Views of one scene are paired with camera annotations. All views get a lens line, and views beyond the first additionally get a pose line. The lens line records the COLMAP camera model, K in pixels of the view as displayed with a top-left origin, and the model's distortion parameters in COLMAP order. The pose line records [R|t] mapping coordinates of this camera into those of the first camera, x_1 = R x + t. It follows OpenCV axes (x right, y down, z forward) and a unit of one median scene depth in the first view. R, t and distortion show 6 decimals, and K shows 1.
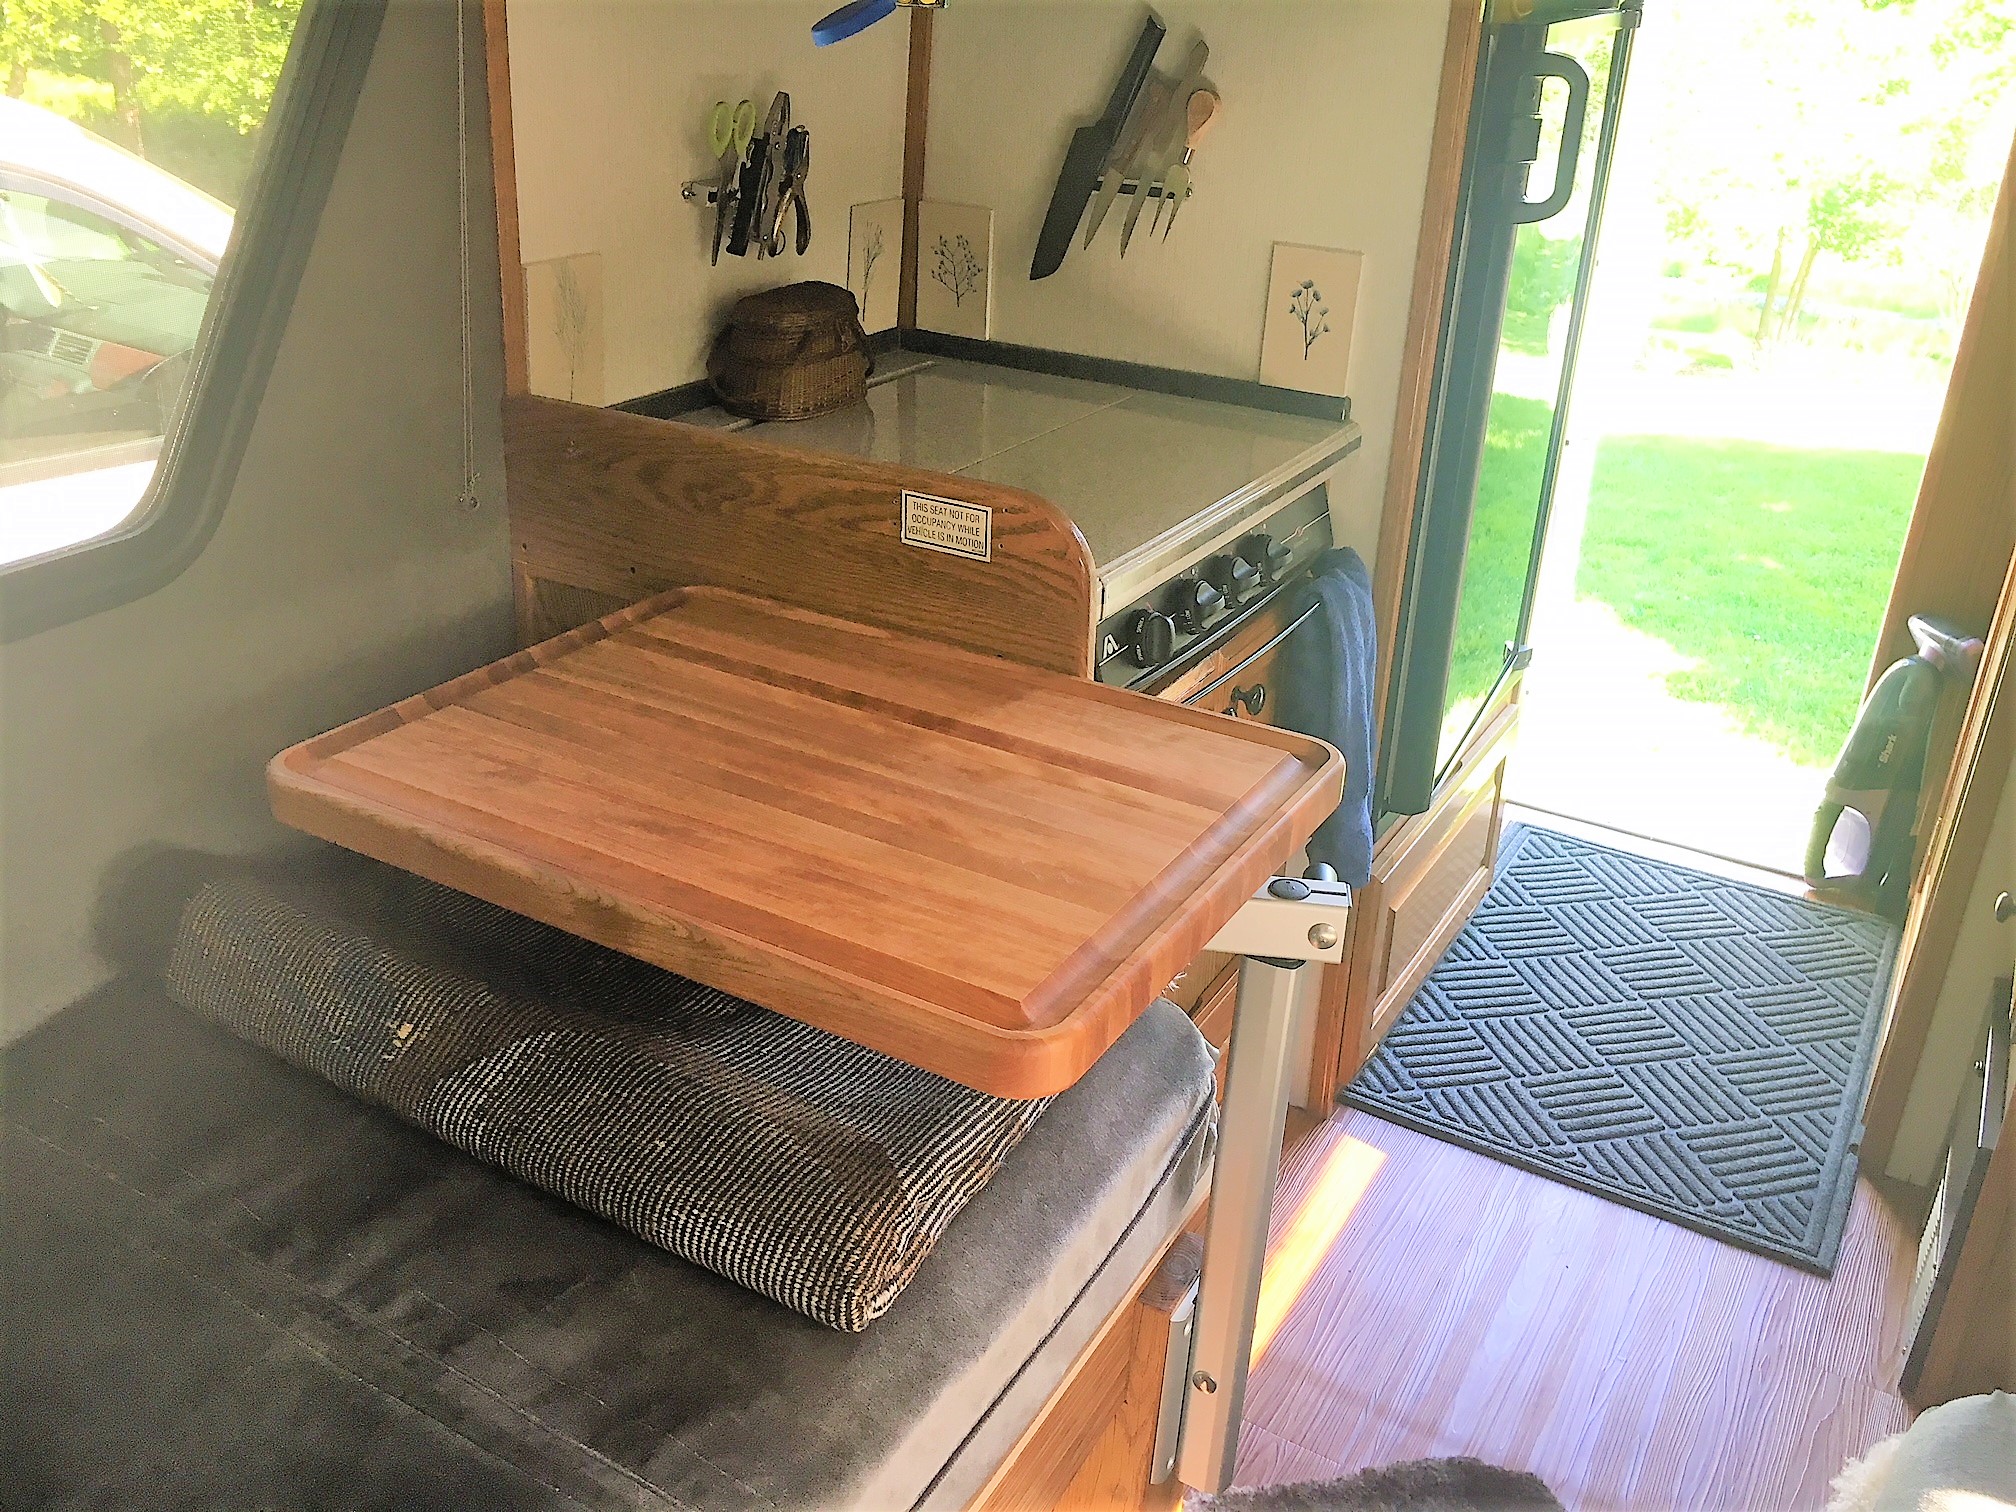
lens RADIAL K [[1726.2, 0, 1000.4], [0, 1726.2, 747.6], [0, 0, 1]] dist [0.076460, -0.099211]
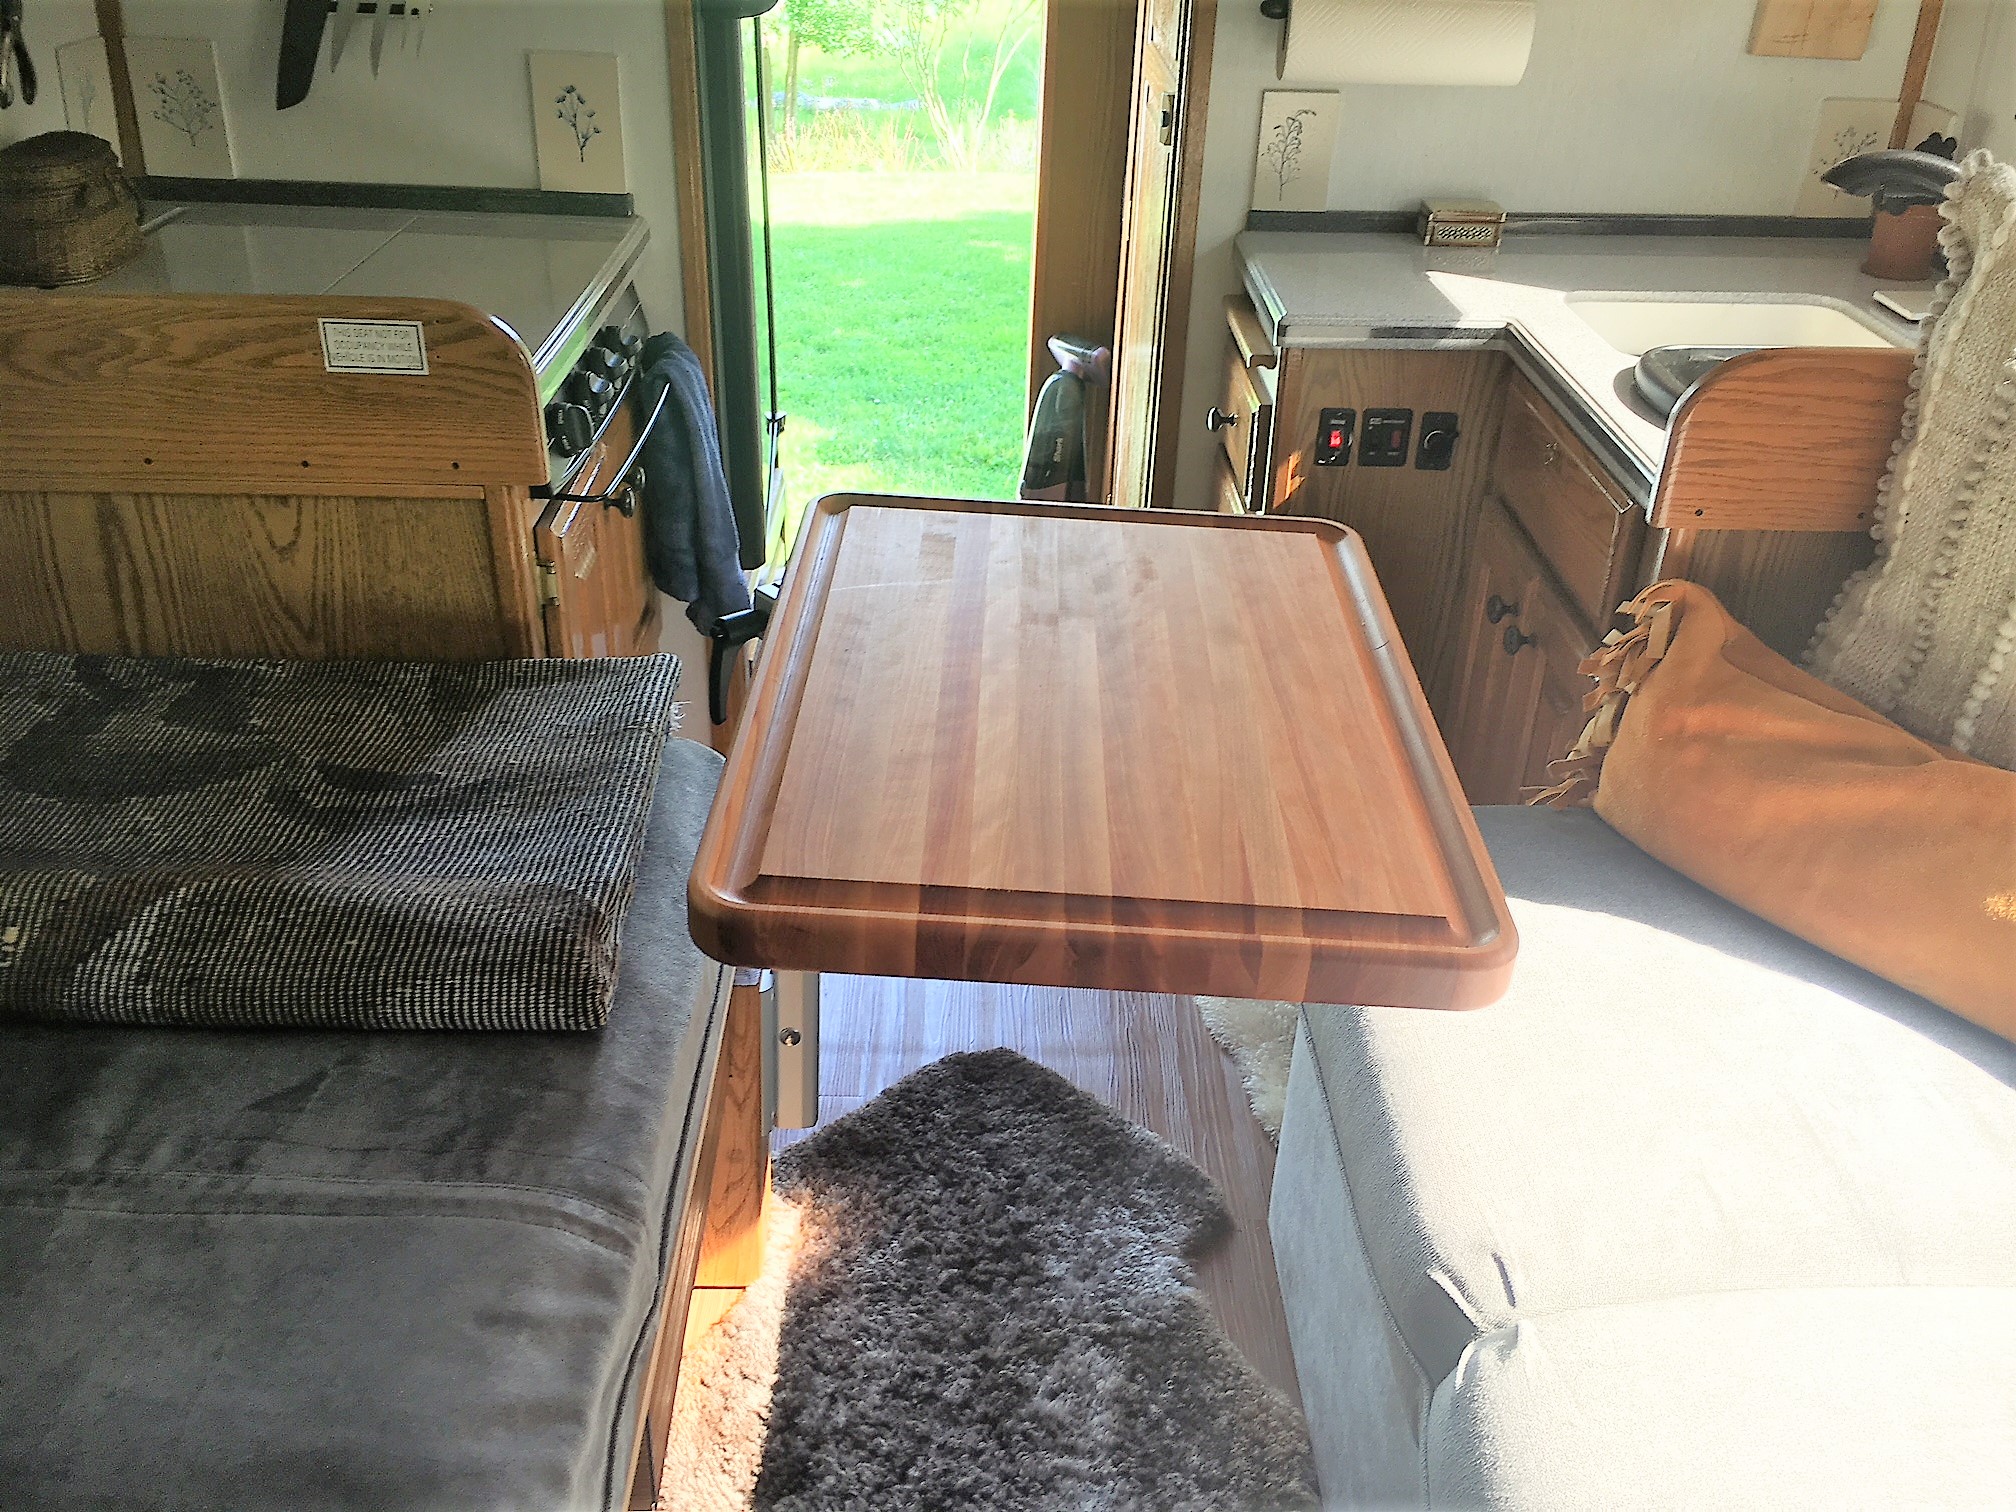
lens RADIAL K [[1726.2, 0, 1000.4], [0, 1726.2, 747.6], [0, 0, 1]] dist [0.076460, -0.099211]
pose [[0.855359, -0.260042, 0.448039, -0.238878], [0.217415, 0.965227, 0.145147, 0.033381], [-0.470204, -0.026743, 0.882153, -0.106055]]
